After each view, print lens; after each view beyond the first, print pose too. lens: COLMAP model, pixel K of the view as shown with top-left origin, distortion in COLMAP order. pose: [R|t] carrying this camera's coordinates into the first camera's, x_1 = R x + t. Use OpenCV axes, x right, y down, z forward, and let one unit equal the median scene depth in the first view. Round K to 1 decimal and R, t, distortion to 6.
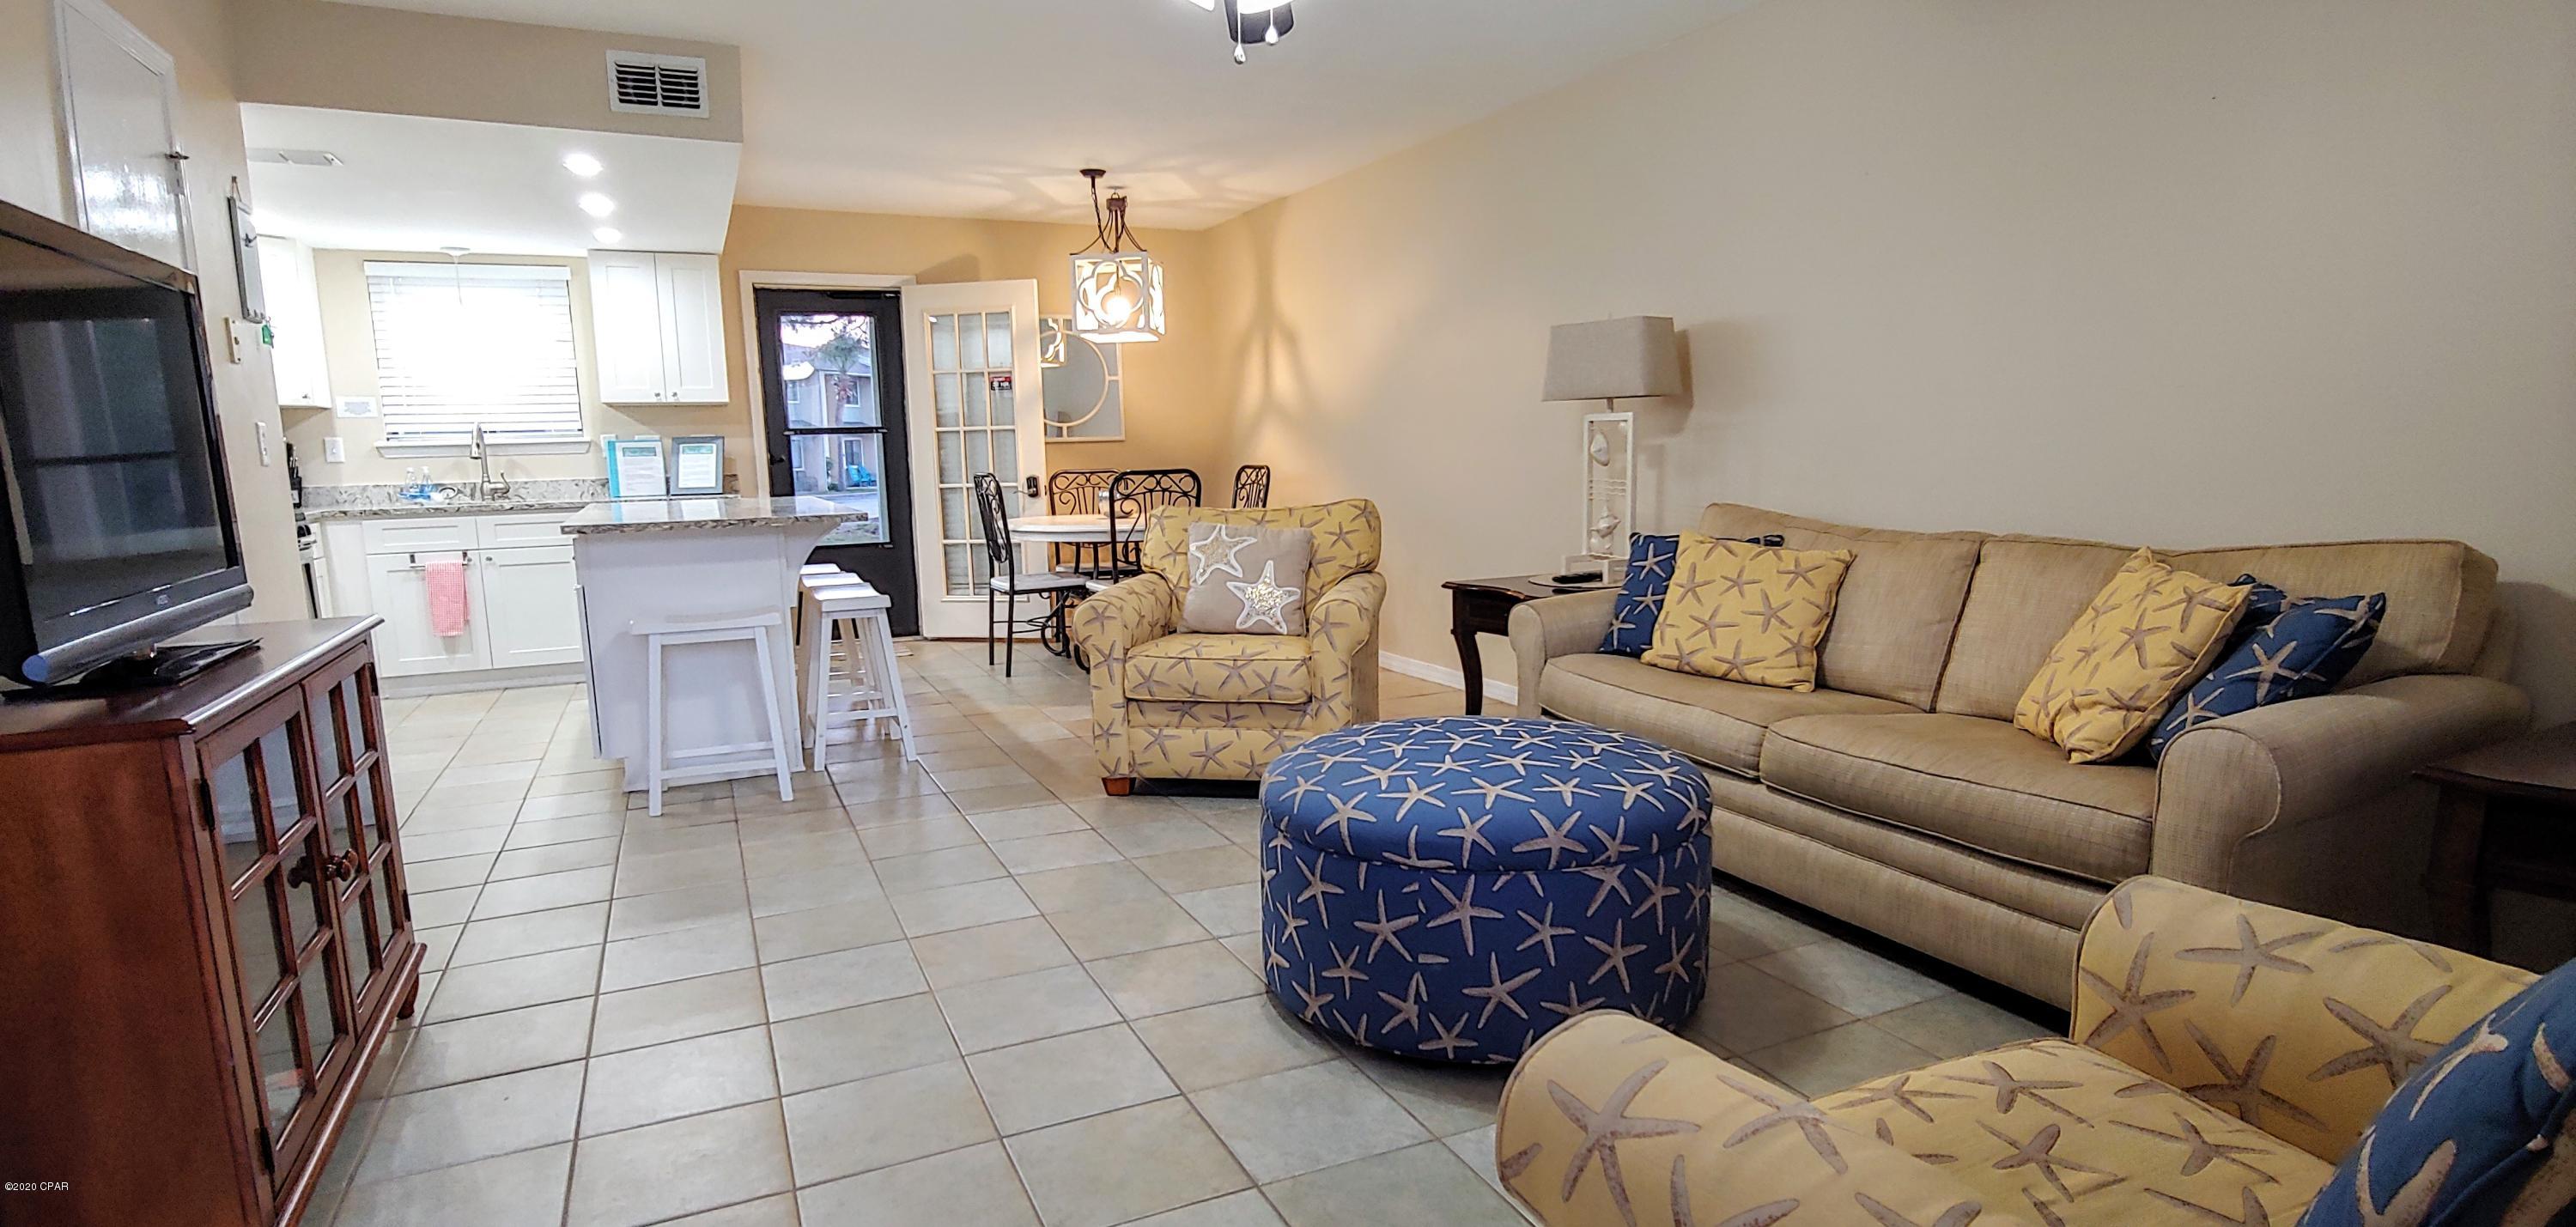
lens RADIAL K [[1292.2, 0, 1280.0], [0, 1292.2, 631.5], [0, 0, 1]] dist [-0.012375, -0.002734]
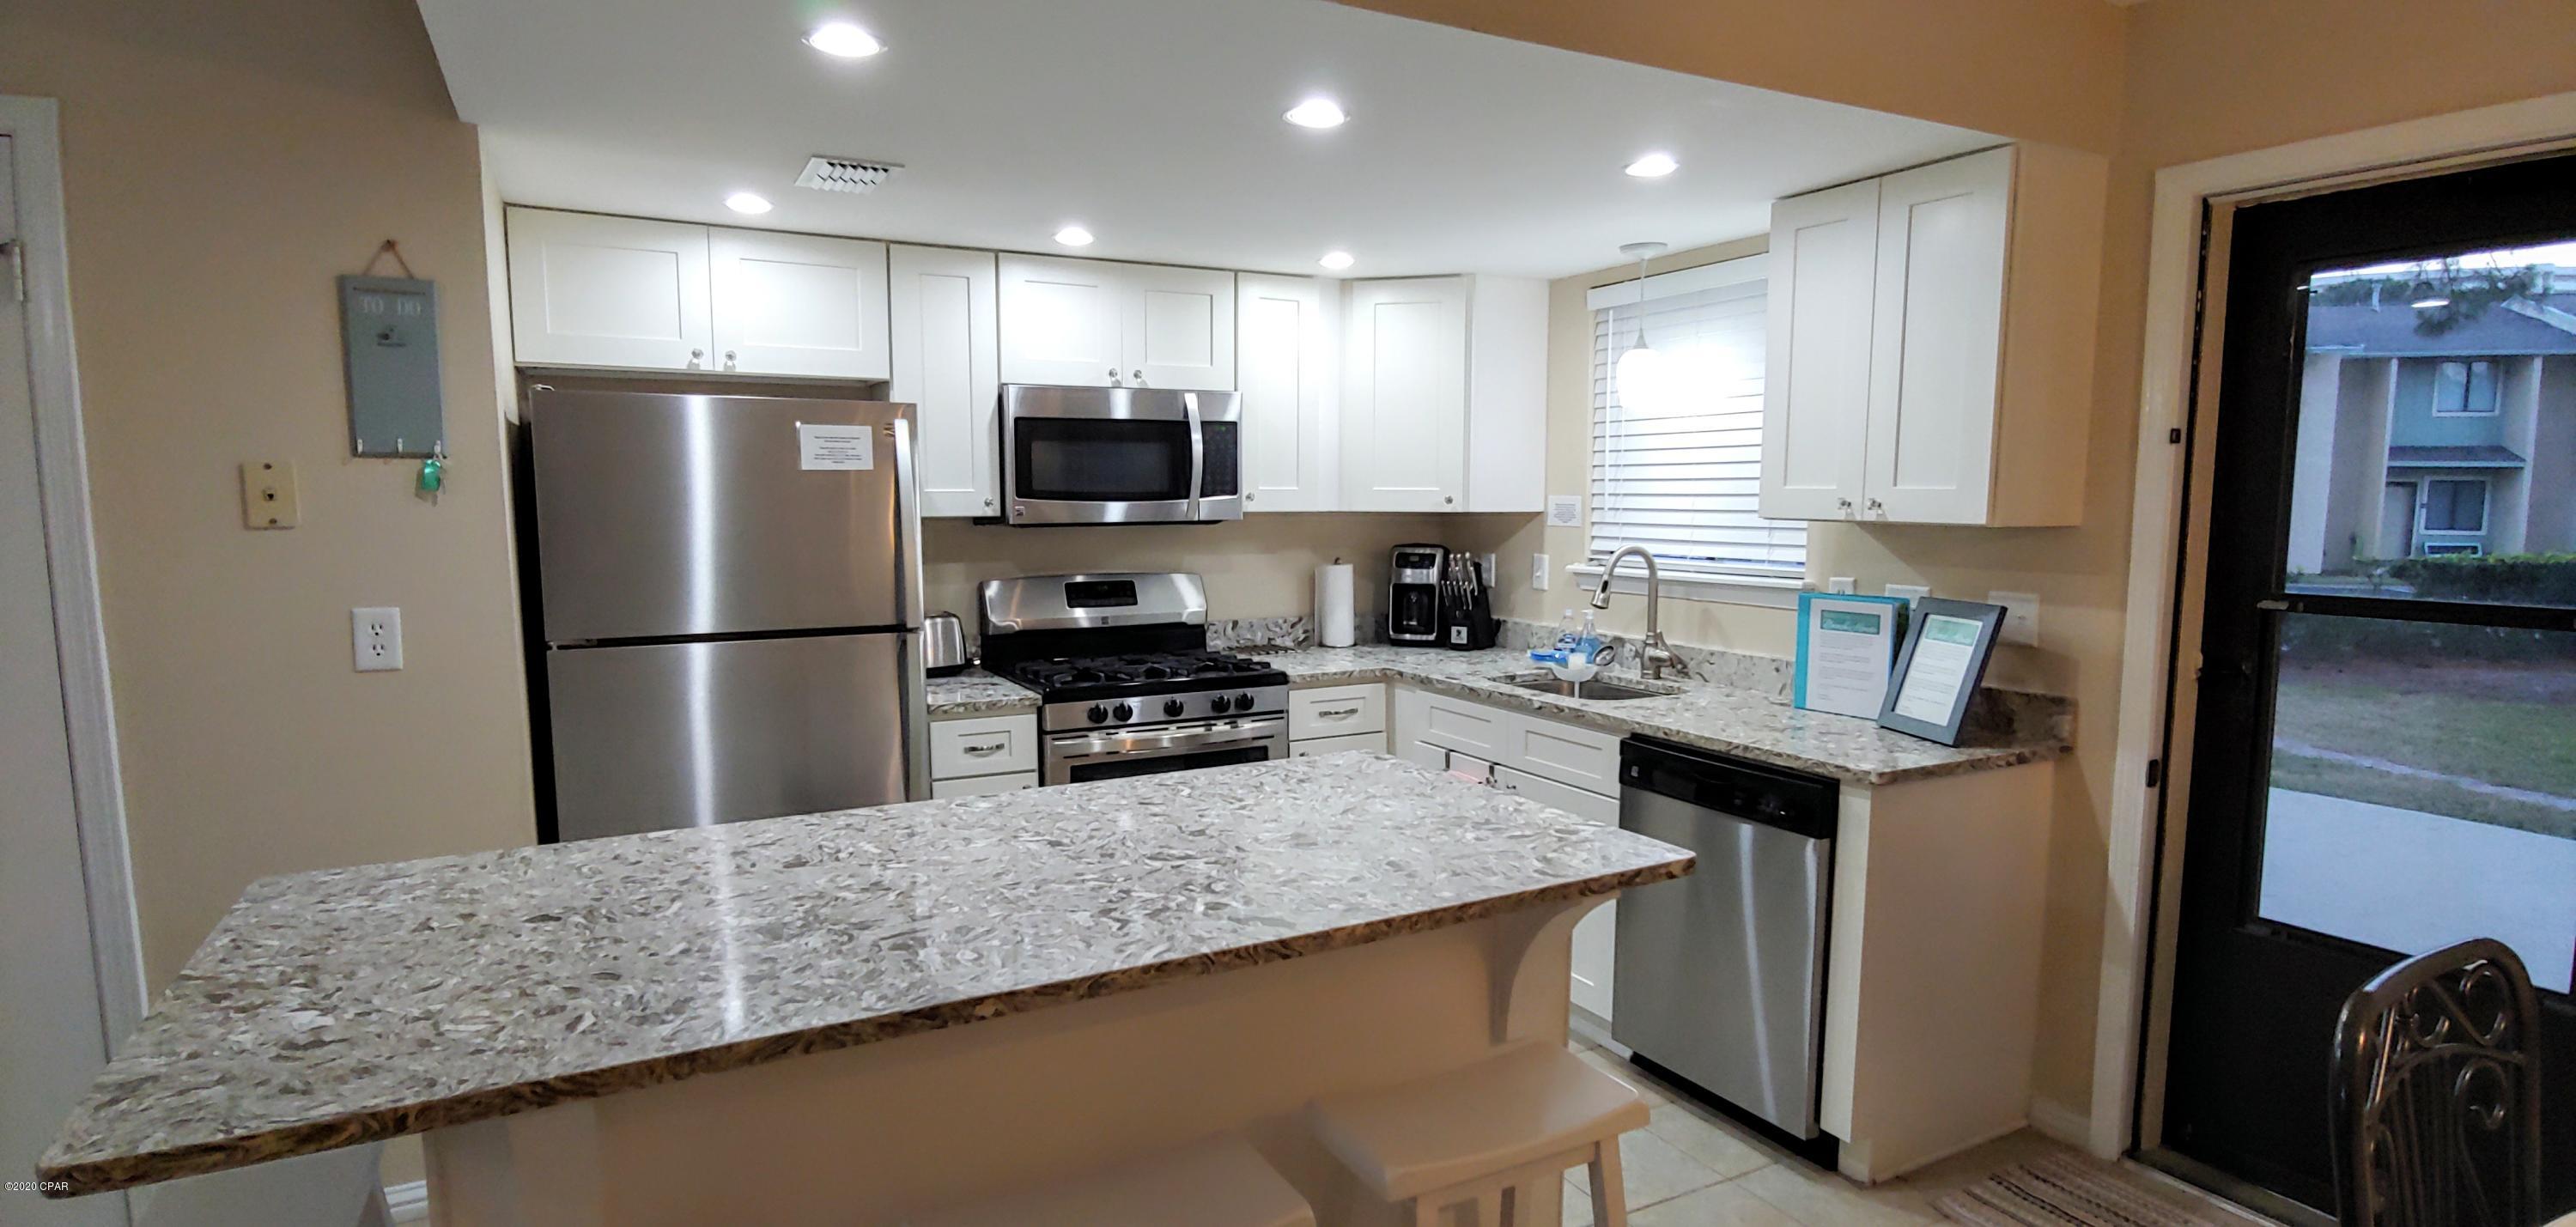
lens RADIAL K [[1292.2, 0, 1278.7], [0, 1292.2, 635.3], [0, 0, 1]] dist [-0.012375, -0.002734]
pose [[0.064783, 0.129735, -0.989430, -0.090859], [-0.146124, 0.982059, 0.119201, -0.271968], [0.987143, 0.136857, 0.082578, 1.291881]]
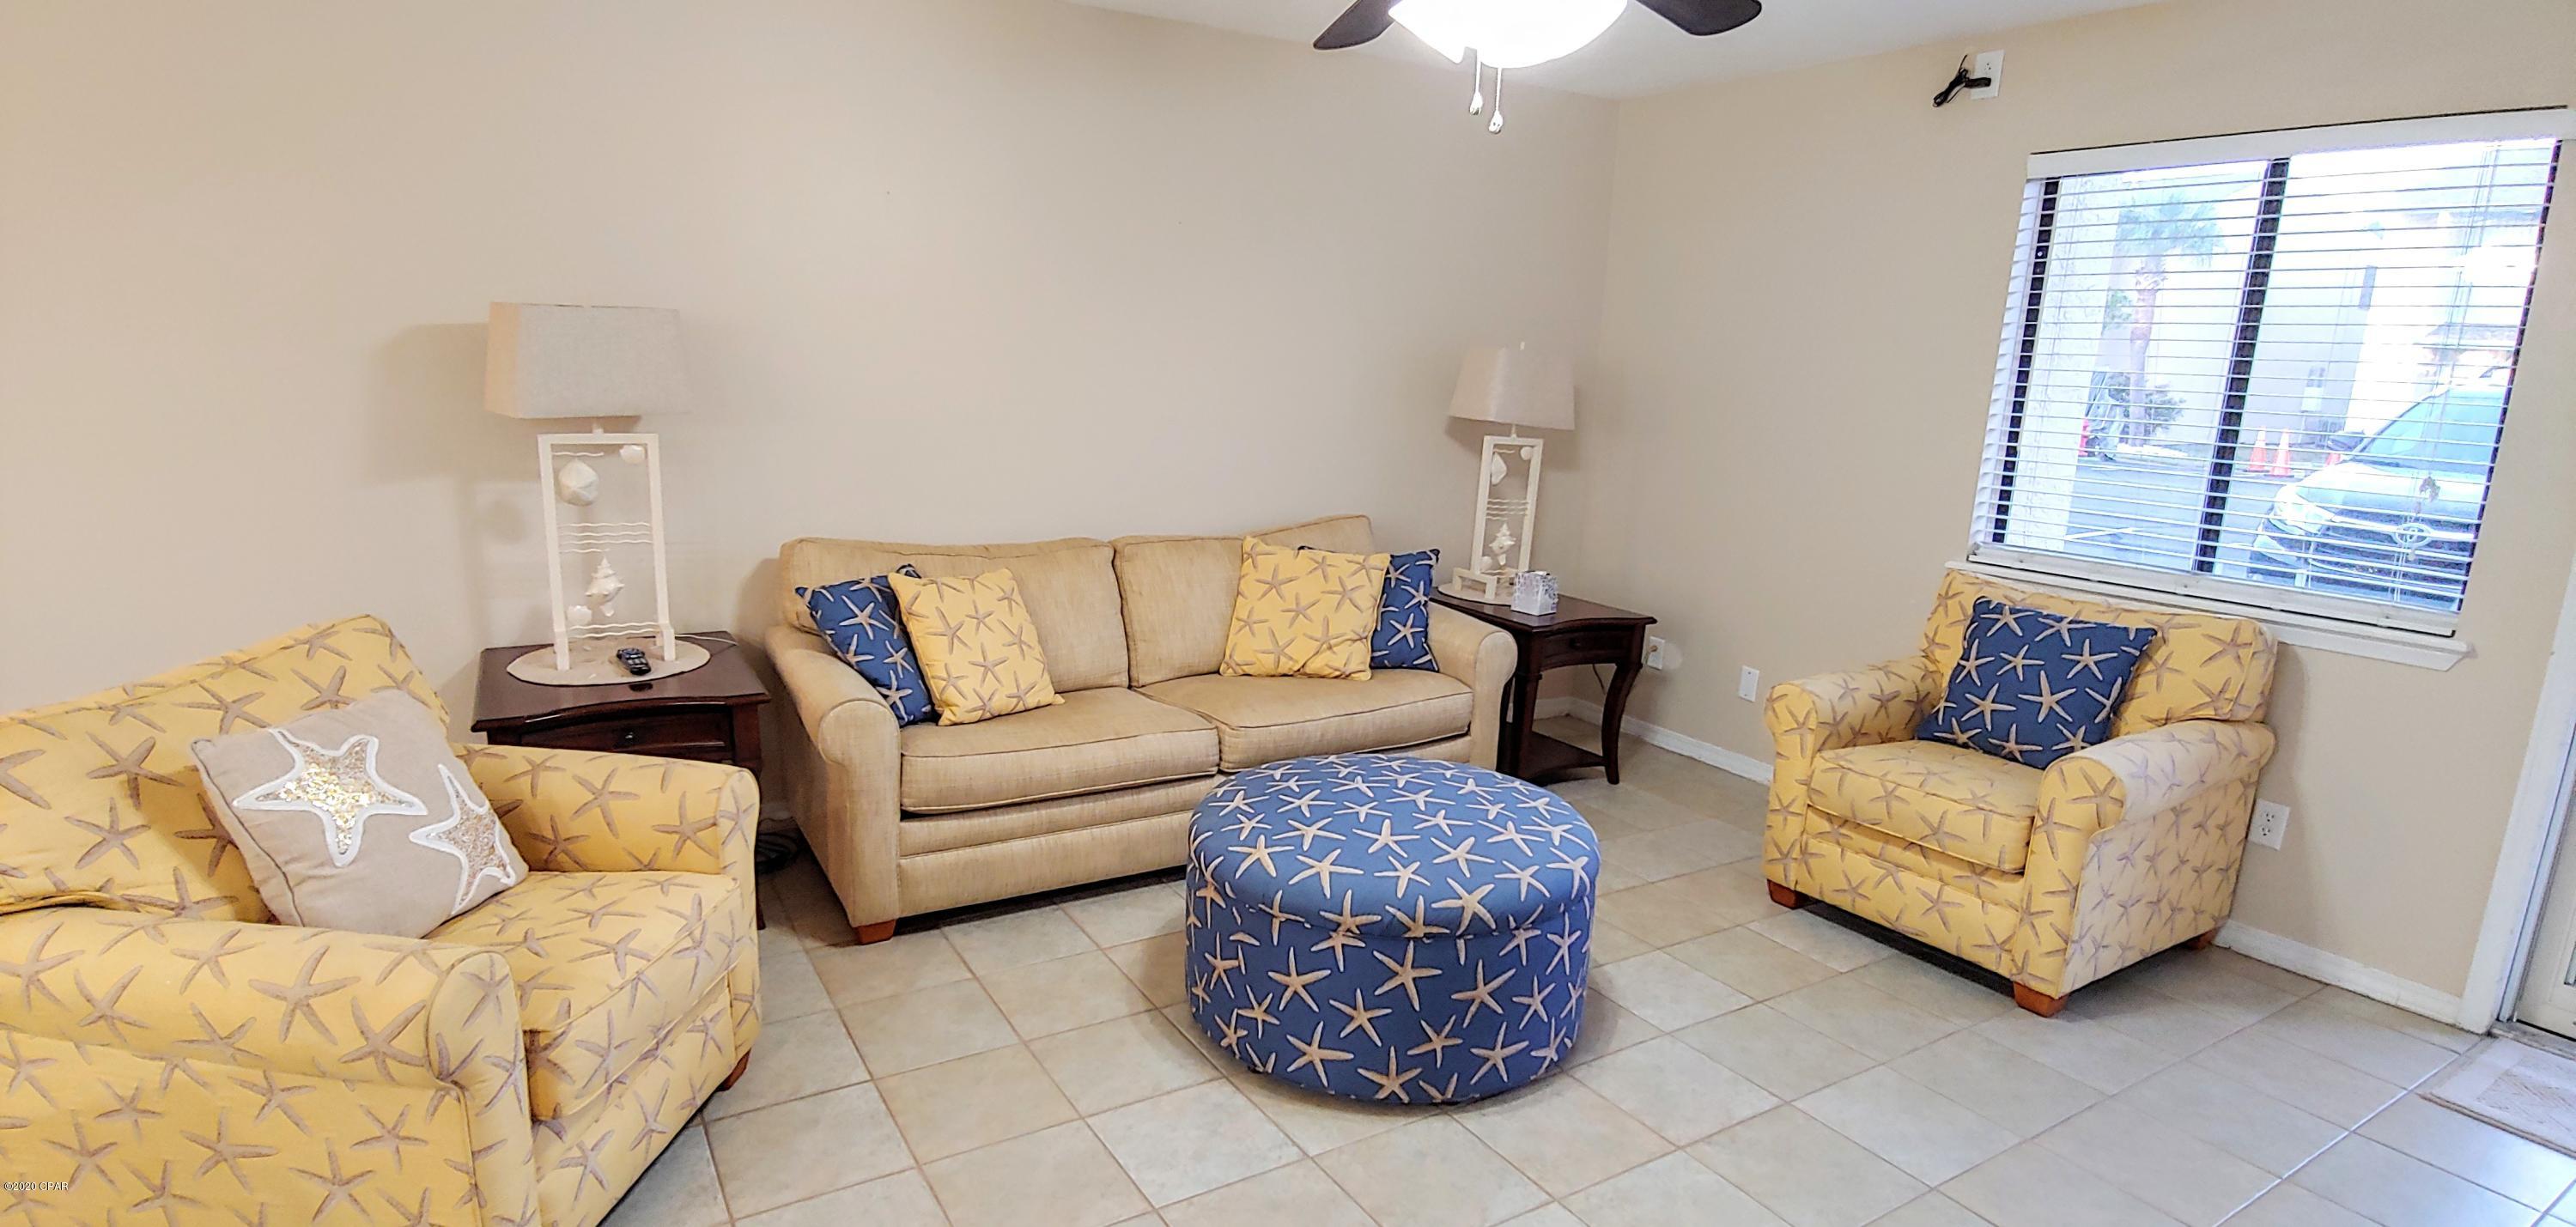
lens RADIAL K [[1292.2, 0, 1287.0], [0, 1292.2, 647.9], [0, 0, 1]] dist [-0.012375, -0.002734]
pose [[-0.117449, -0.213979, 0.969752, -0.562156], [0.108093, 0.967954, 0.226674, -0.190094], [-0.987179, 0.131446, -0.090555, 0.762060]]
